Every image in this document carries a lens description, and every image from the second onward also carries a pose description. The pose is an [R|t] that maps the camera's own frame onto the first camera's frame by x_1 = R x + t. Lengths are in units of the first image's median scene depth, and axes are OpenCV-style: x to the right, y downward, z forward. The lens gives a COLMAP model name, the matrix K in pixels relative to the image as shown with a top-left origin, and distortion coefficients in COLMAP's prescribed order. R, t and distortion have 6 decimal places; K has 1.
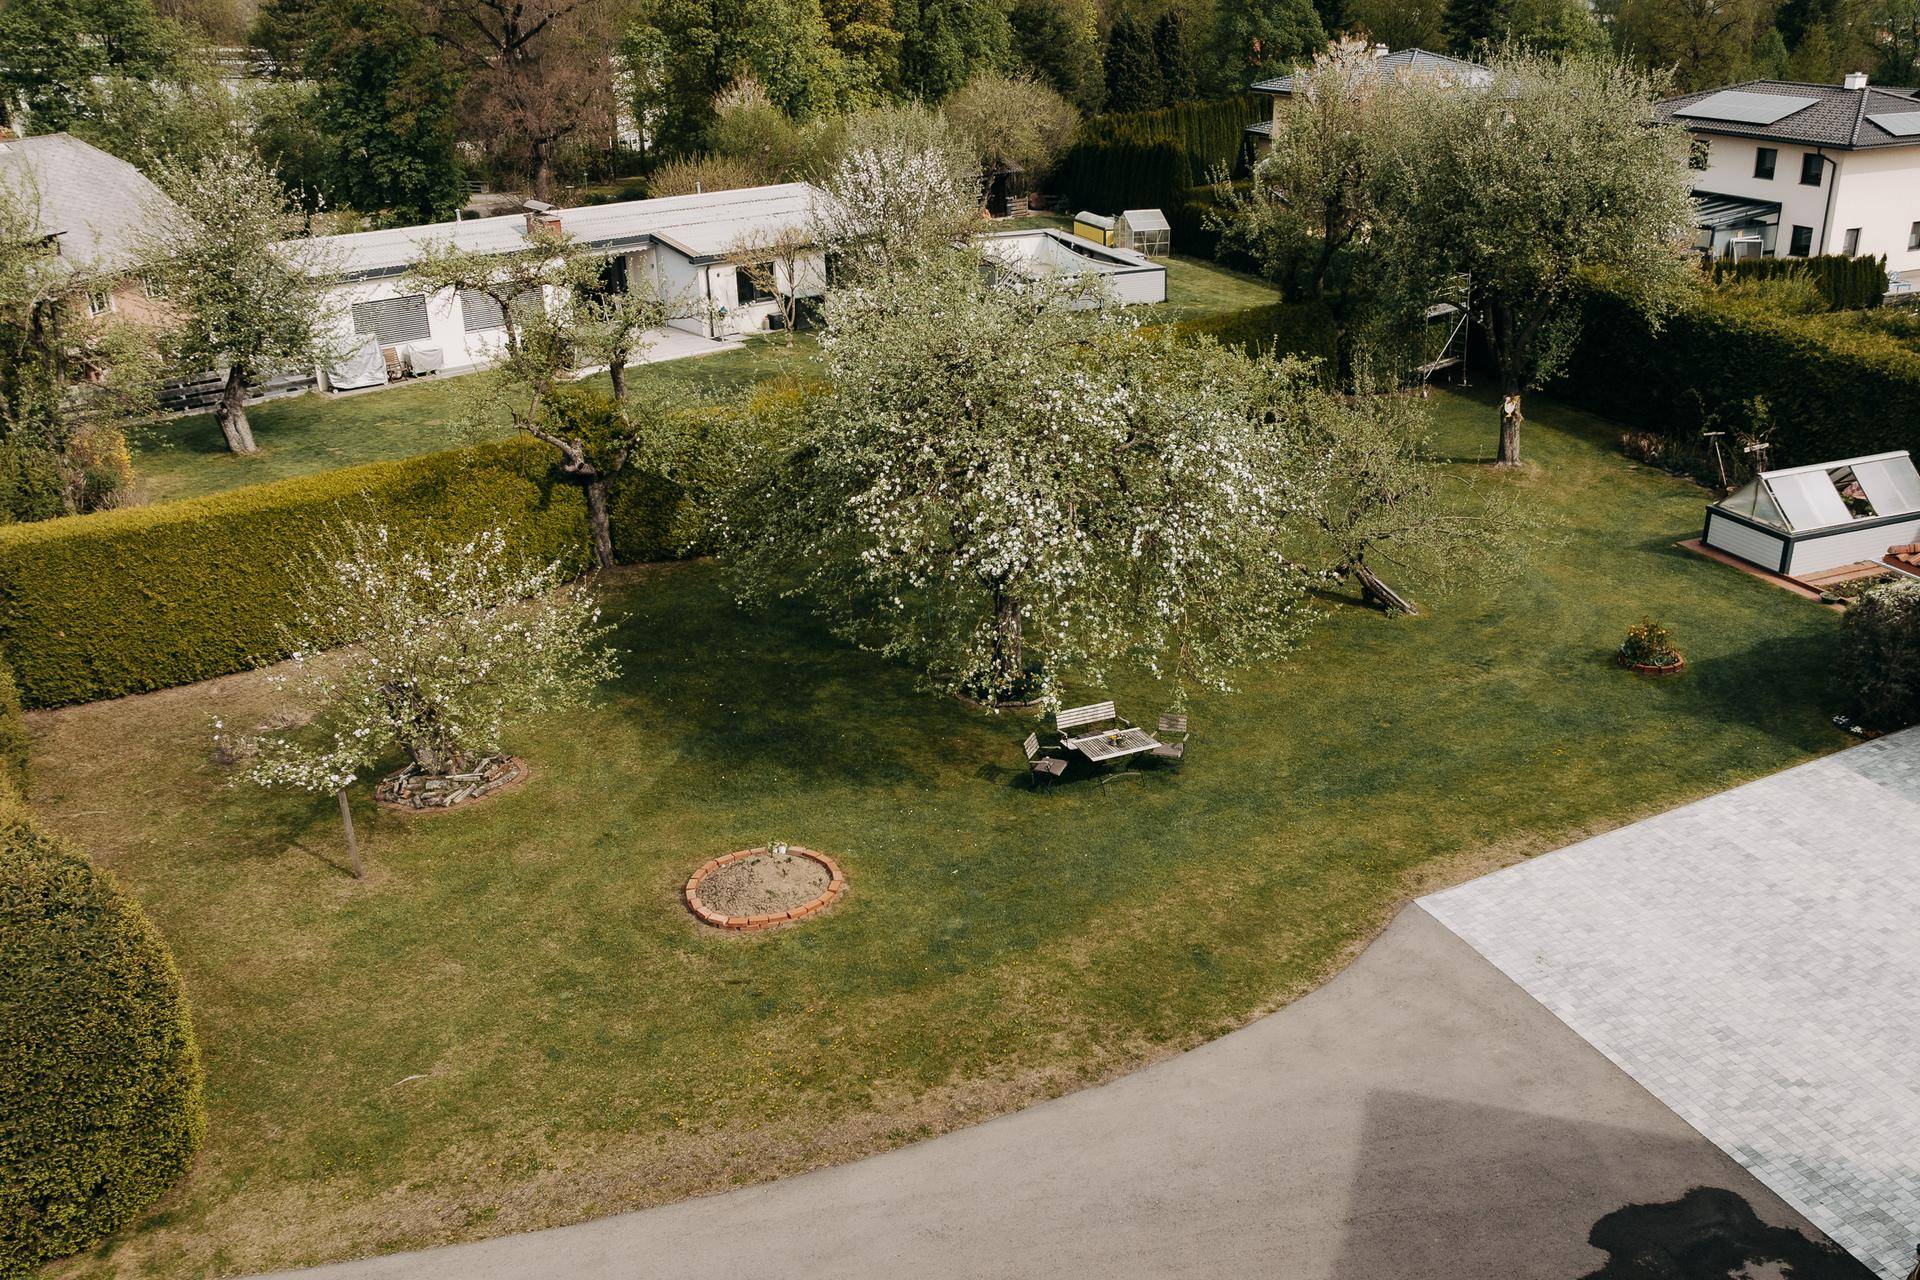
lens RADIAL K [[1665.5, 0, 960.0], [0, 1665.5, 640.0], [0, 0, 1]] dist [-0.014342, -0.010752]
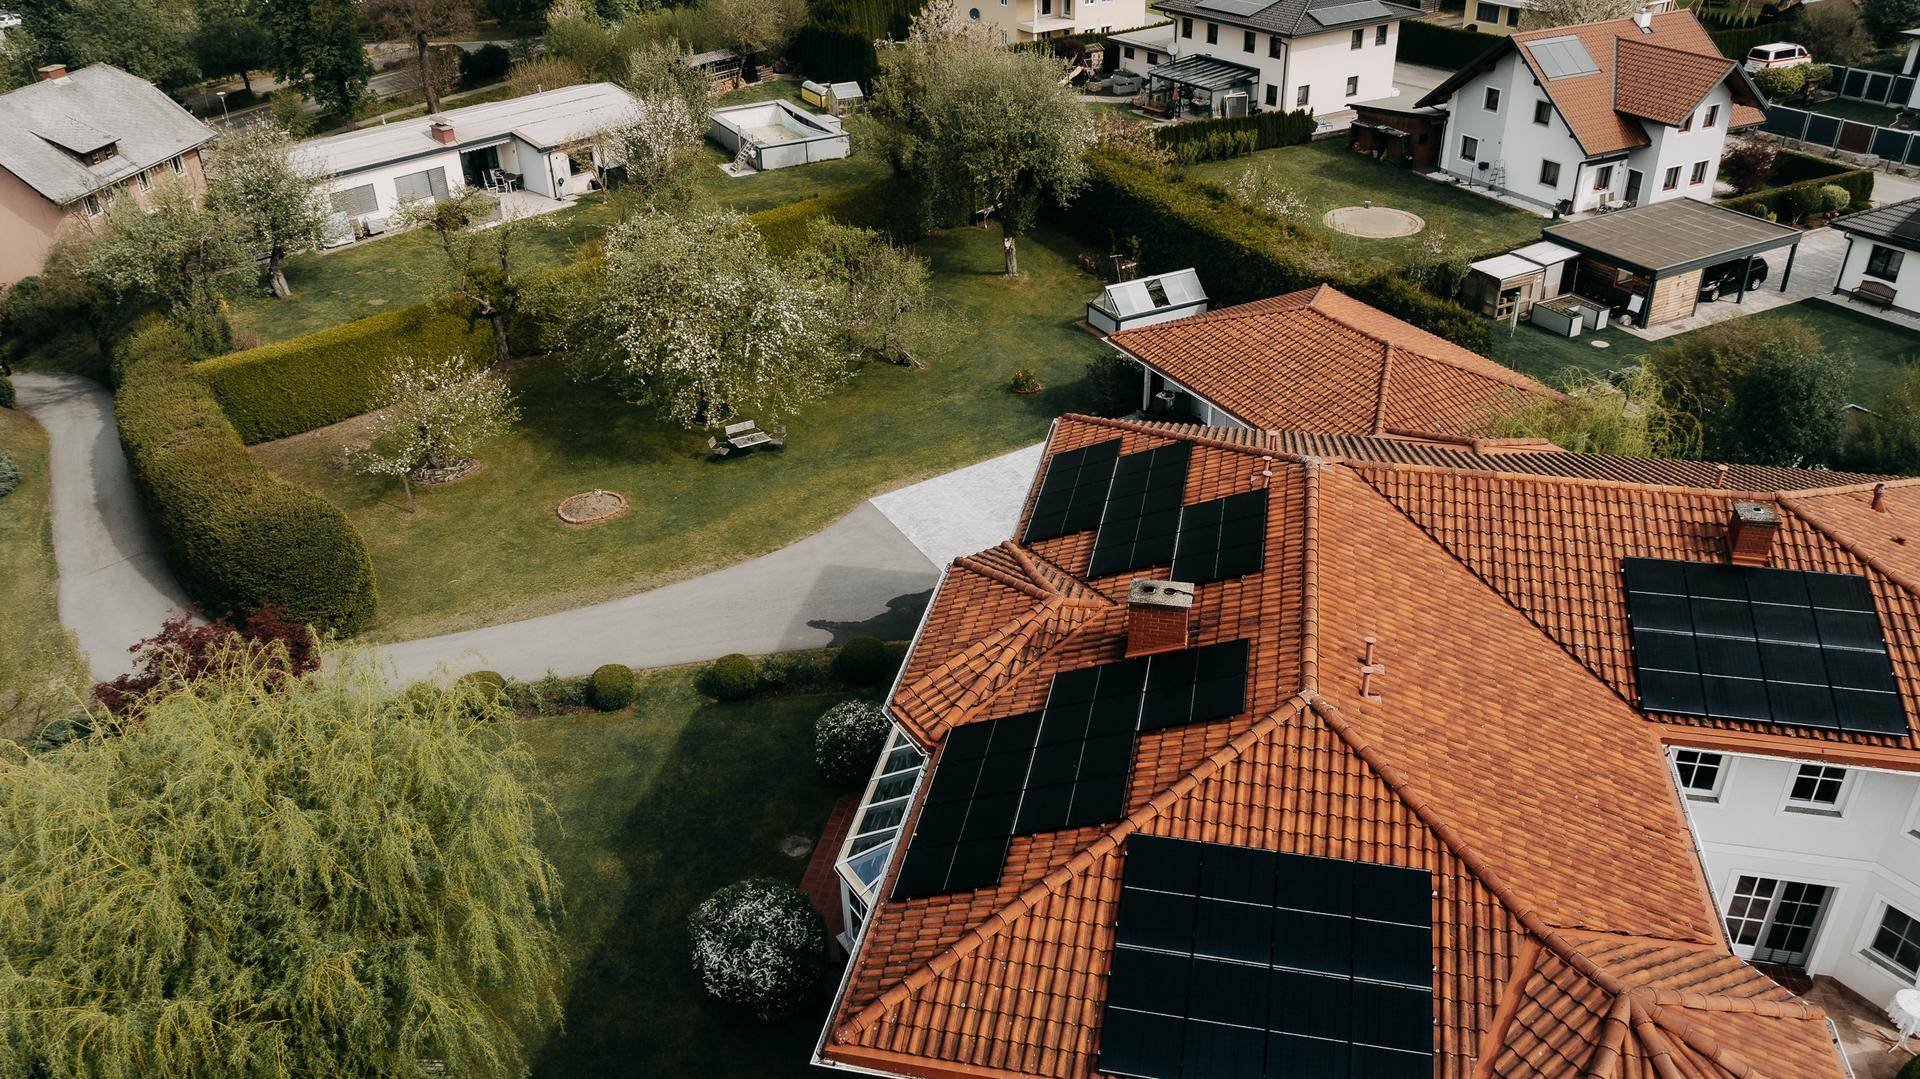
lens RADIAL K [[1626.4, 0, 957.0], [0, 1626.4, 599.4], [0, 0, 1]] dist [0.000726, -0.068561]
pose [[0.996478, -0.051764, 0.065976, 0.204250], [0.041337, 0.987727, 0.150619, -0.040339], [-0.072963, -0.147361, 0.986388, -1.131725]]
